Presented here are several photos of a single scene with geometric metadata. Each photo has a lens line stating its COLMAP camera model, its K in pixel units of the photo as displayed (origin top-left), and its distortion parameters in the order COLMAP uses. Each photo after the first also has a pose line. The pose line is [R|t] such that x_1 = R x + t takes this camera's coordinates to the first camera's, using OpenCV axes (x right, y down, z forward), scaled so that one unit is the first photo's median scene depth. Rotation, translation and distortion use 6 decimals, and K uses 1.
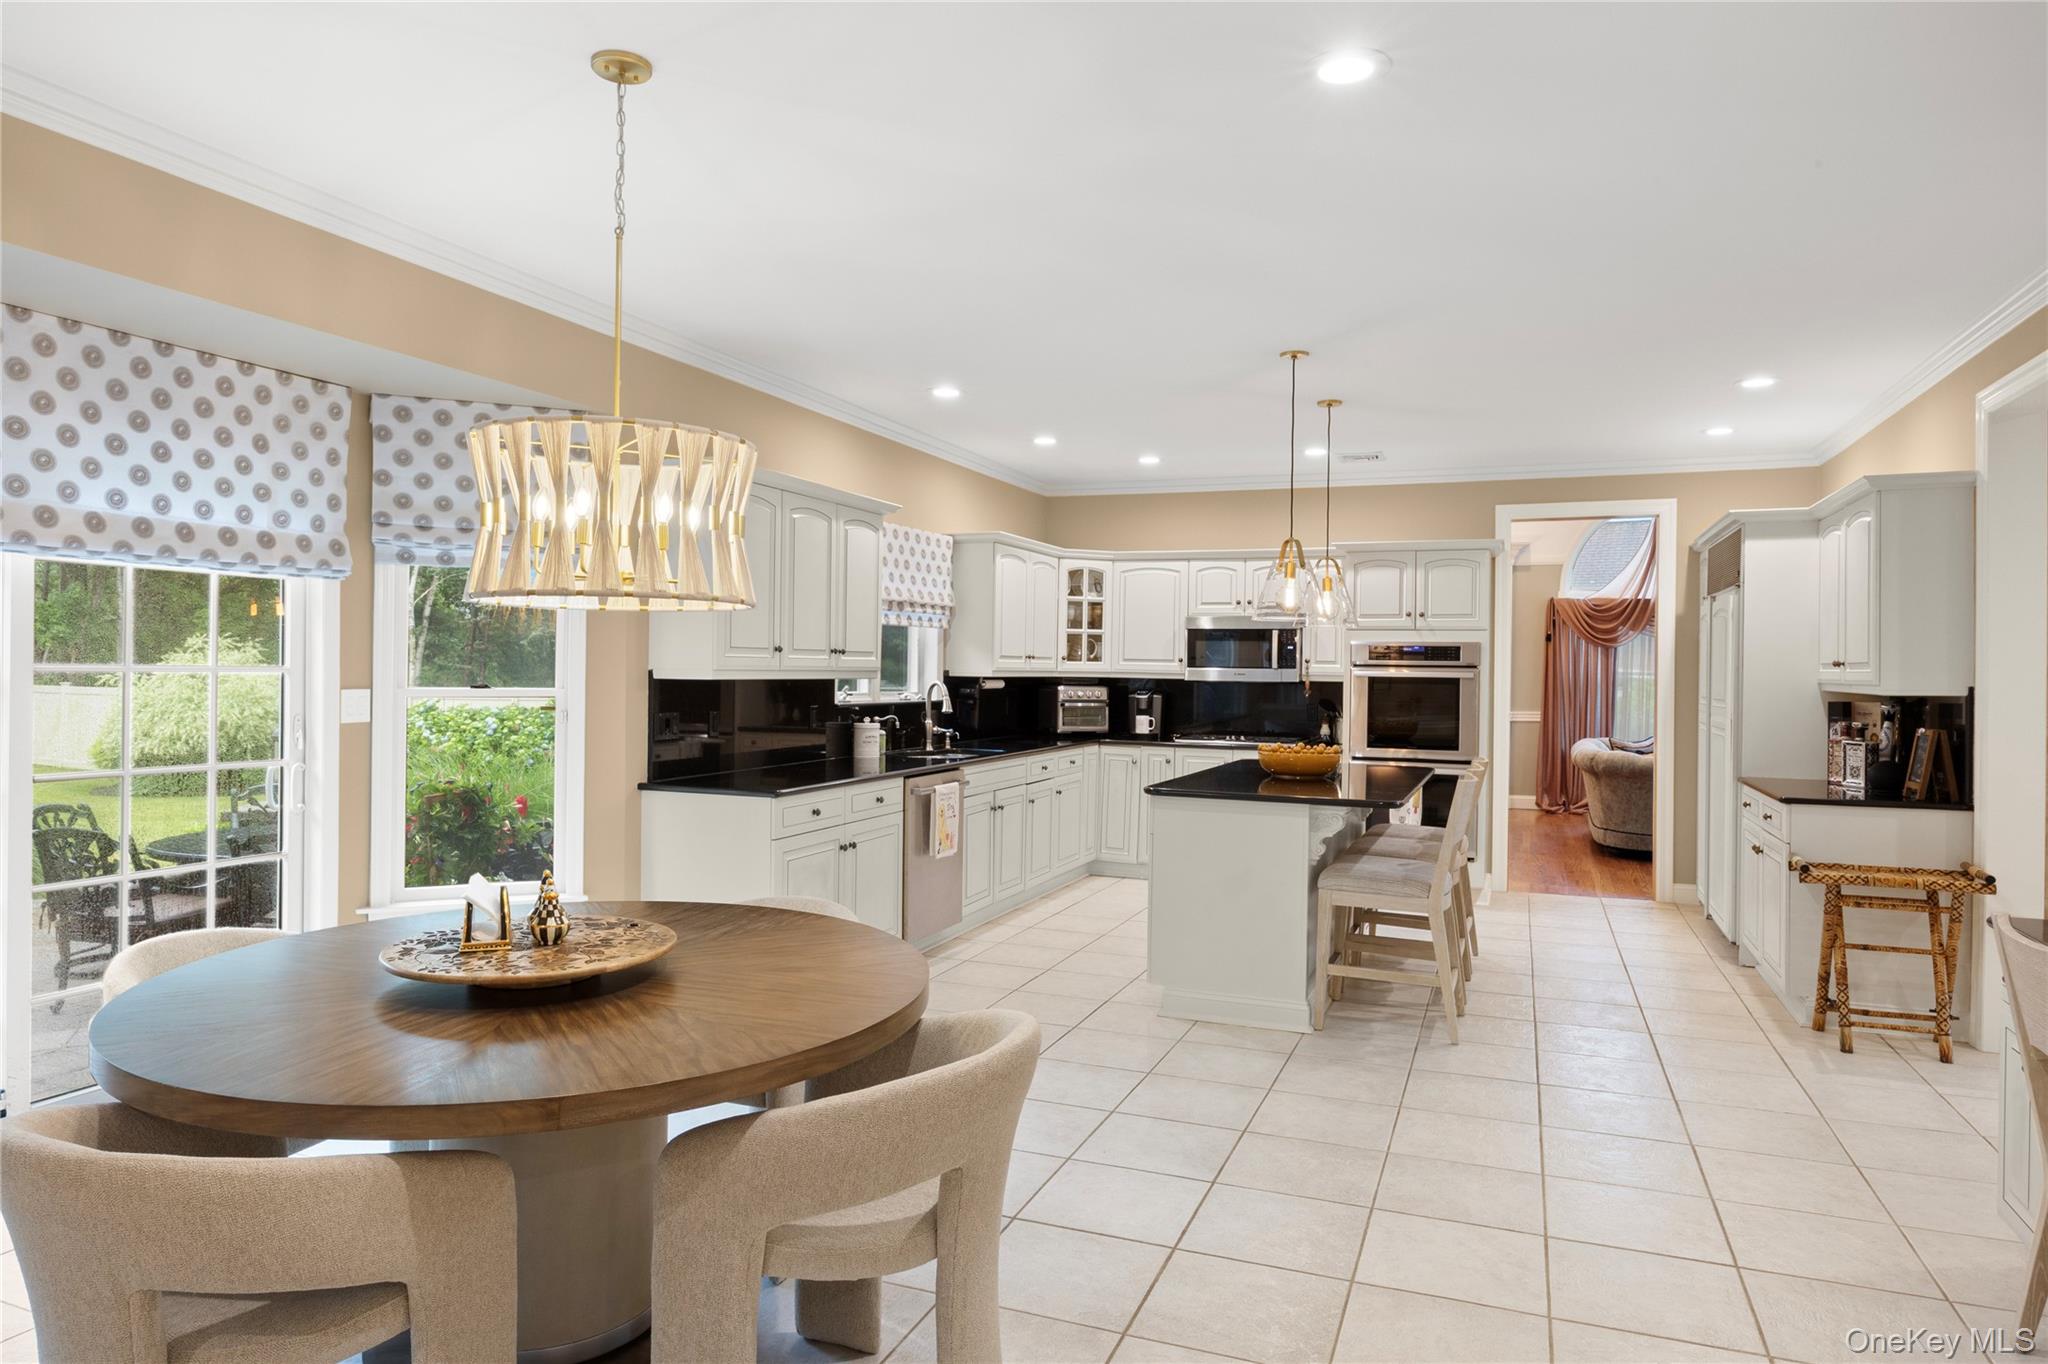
lens RADIAL K [[1248.9, 0, 1027.2], [0, 1248.9, 674.0], [0, 0, 1]] dist [-0.013791, -0.000044]
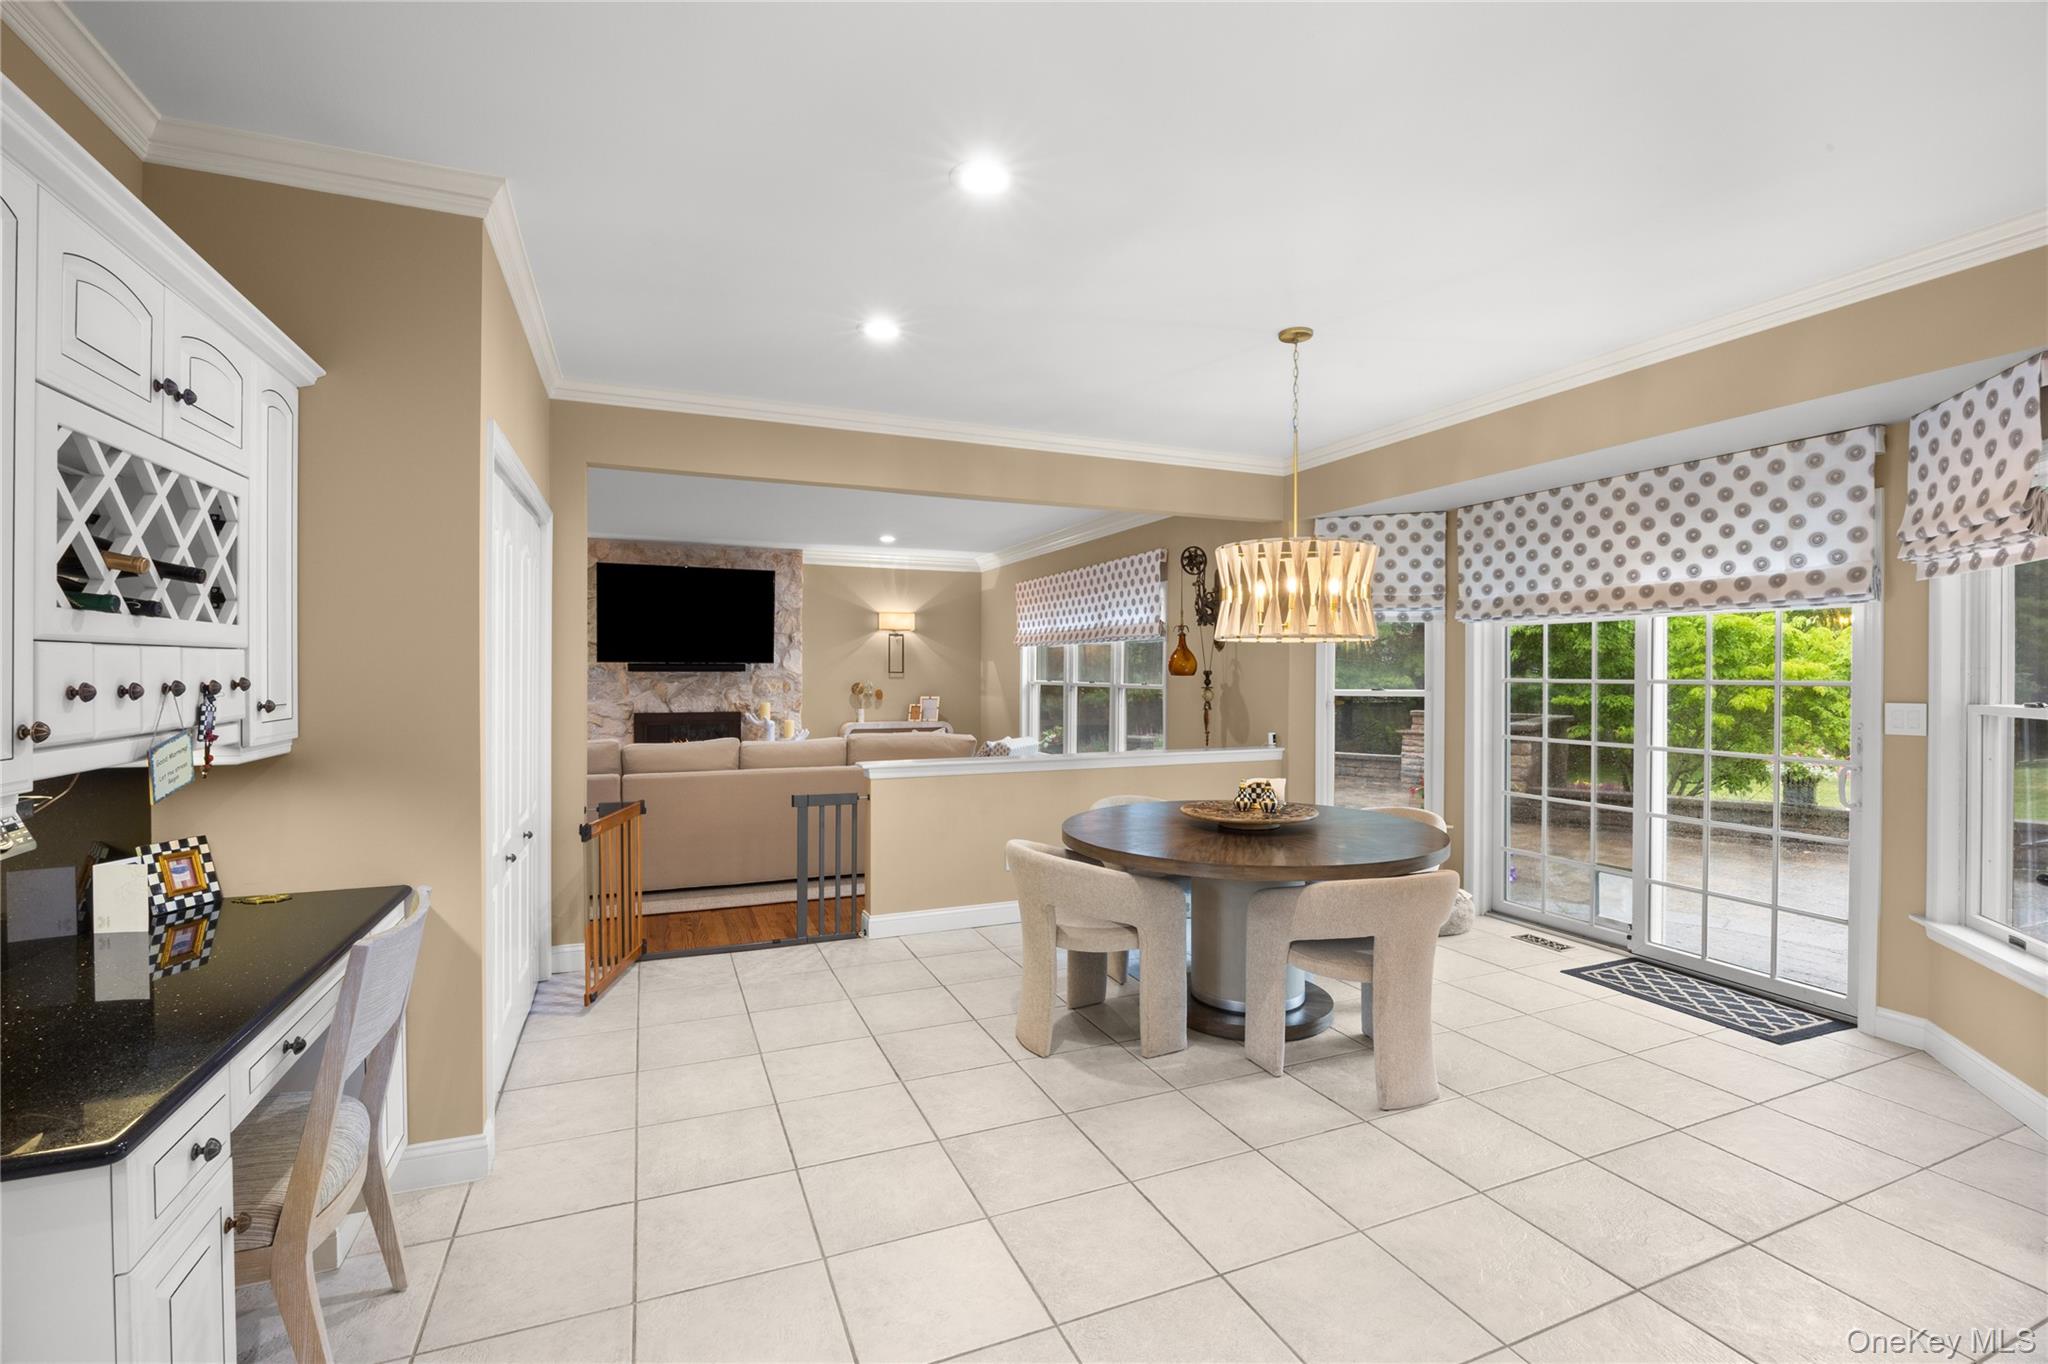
lens RADIAL K [[918.5, 0, 1039.9], [0, 918.5, 679.4], [0, 0, 1]] dist [-0.013683, -0.000579]
pose [[-0.712171, -0.005365, -0.701986, 0.397535], [-0.012081, 0.999916, 0.004615, -0.002081], [0.701902, 0.011767, -0.712176, 0.791343]]
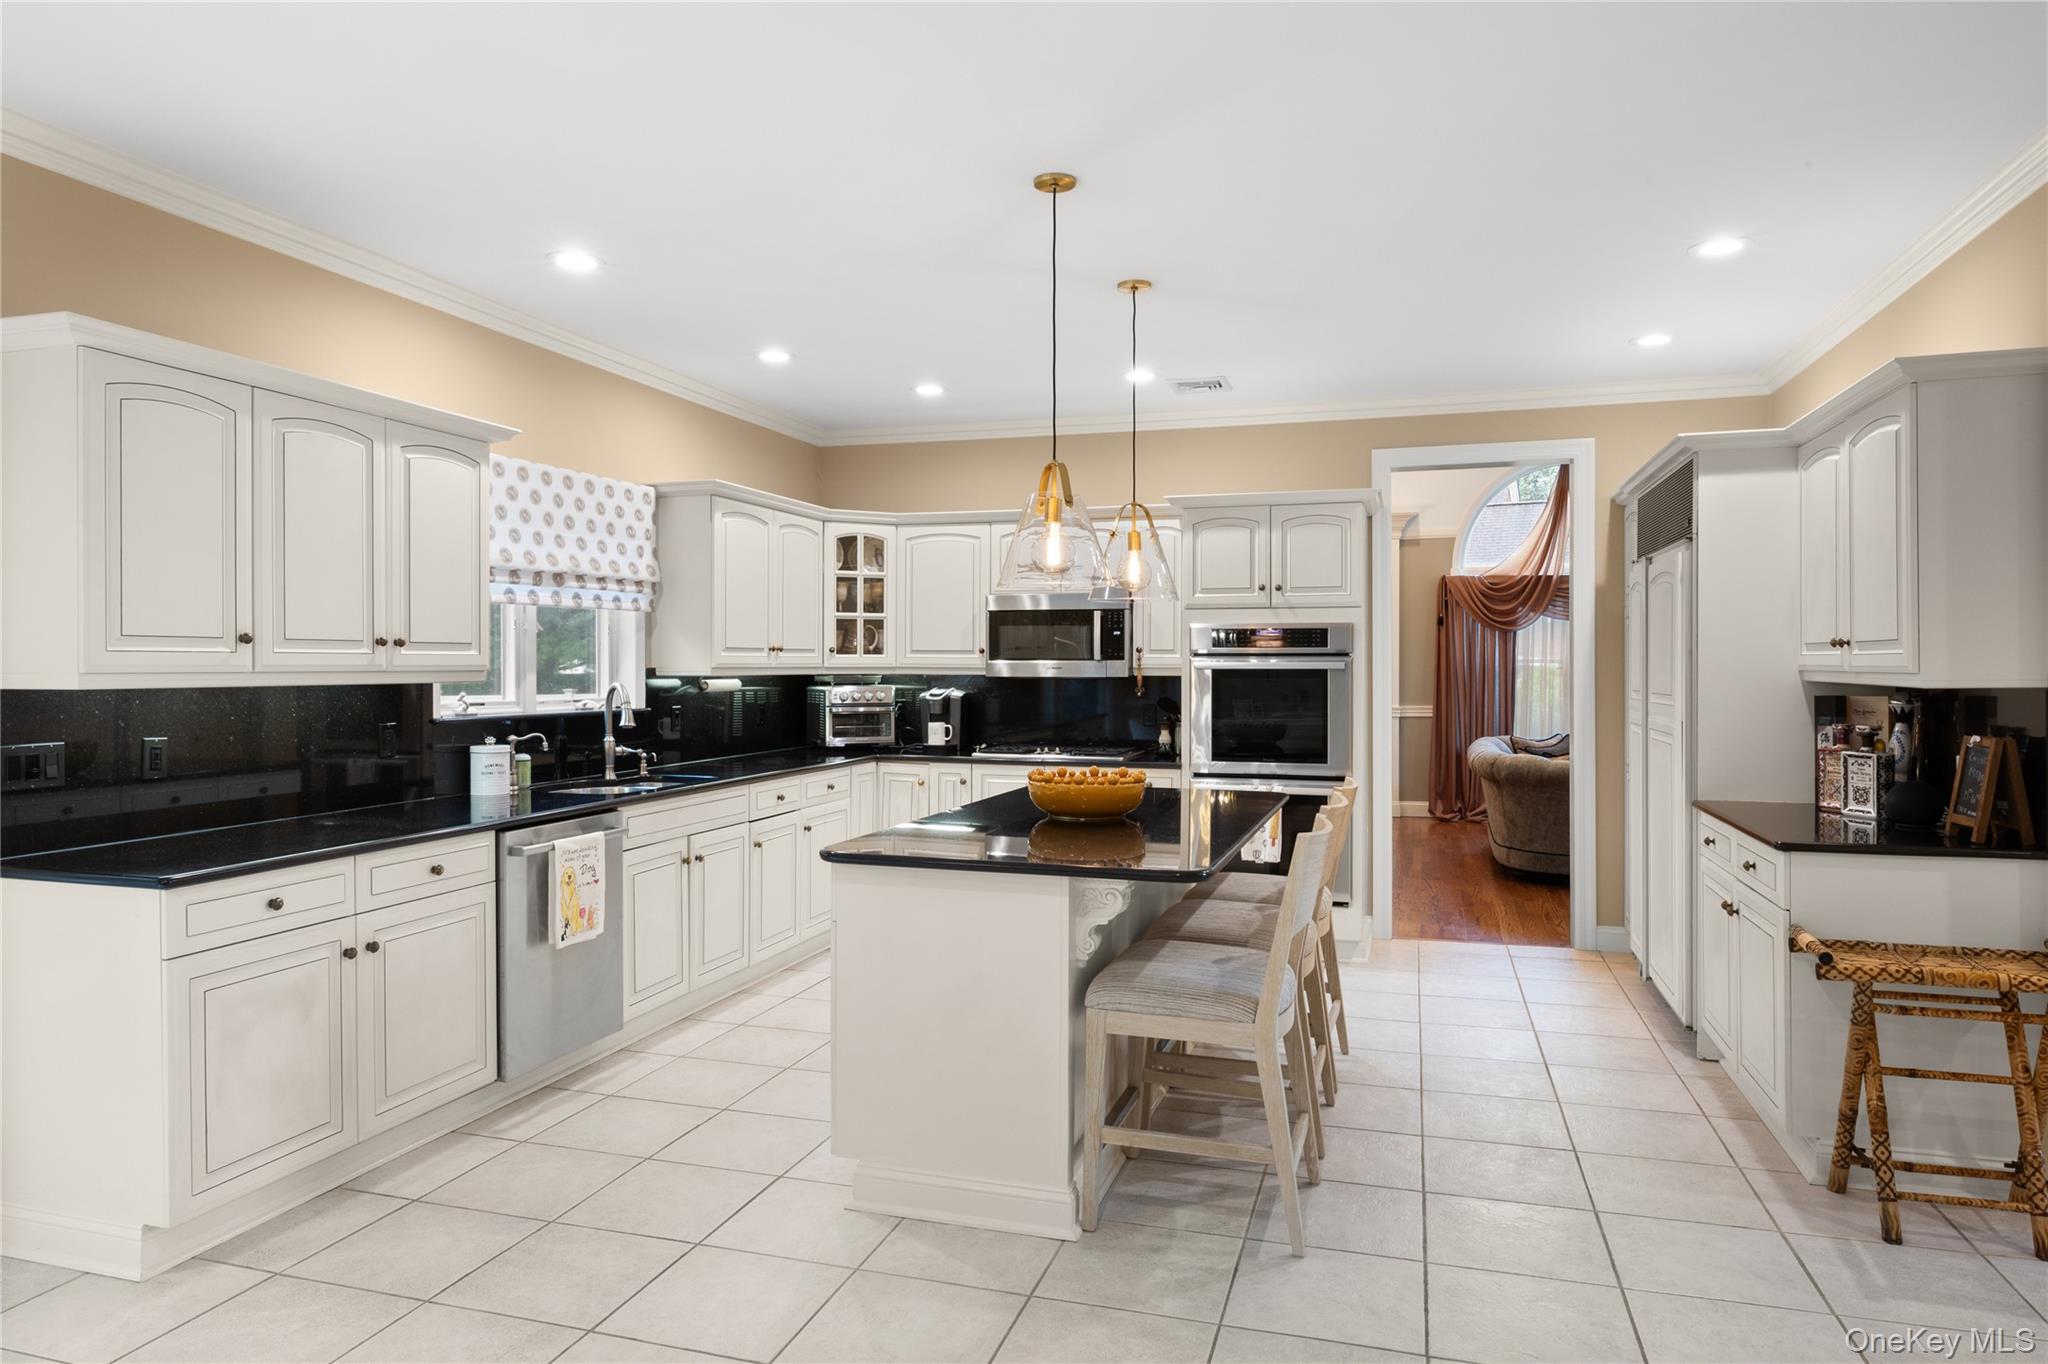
lens RADIAL K [[1248.9, 0, 1033.8], [0, 1248.9, 669.6], [0, 0, 1]] dist [-0.013791, -0.000044]
pose [[0.996764, -0.013431, 0.079259, 0.133105], [0.013344, 0.999910, 0.001631, -0.000237], [-0.079273, -0.000568, 0.996853, 0.311509]]
